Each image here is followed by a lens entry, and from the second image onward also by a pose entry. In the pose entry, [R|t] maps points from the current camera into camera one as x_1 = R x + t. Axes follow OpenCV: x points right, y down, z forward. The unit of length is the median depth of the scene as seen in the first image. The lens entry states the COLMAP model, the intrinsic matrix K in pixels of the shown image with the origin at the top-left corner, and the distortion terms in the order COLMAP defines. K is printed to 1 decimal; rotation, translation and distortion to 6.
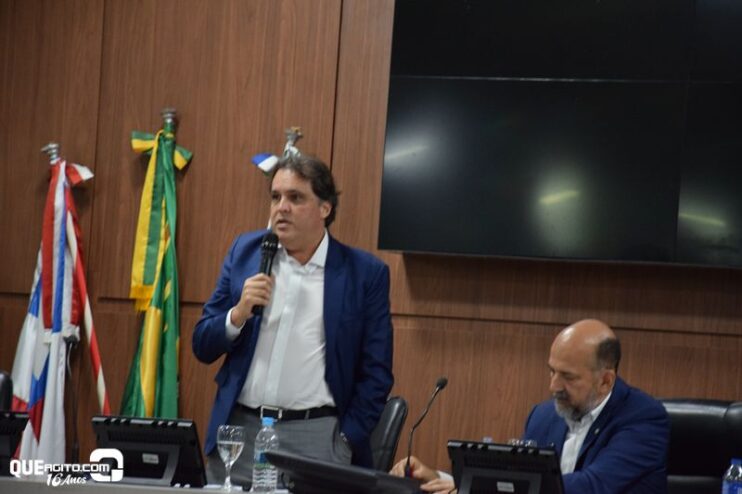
lens RADIAL K [[3367.9, 0, 367.7], [0, 3367.9, 244.8], [0, 0, 1]] dist [1.755508, 0.000000]
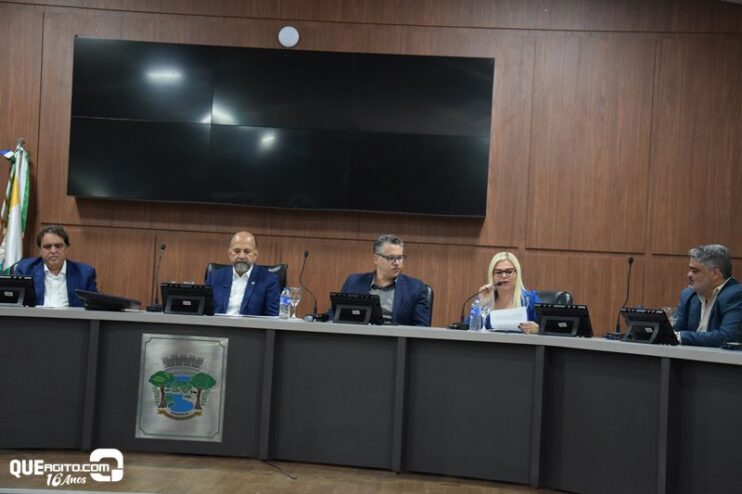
lens RADIAL K [[1420.2, 0, 381.0], [0, 1420.2, 215.6], [0, 0, 1]] dist [0.415329, 0.000000]
pose [[0.933462, -0.001537, 0.358673, -0.184981], [-0.006539, 0.999752, 0.021302, -0.007359], [-0.358617, -0.022230, 0.933220, 0.105731]]
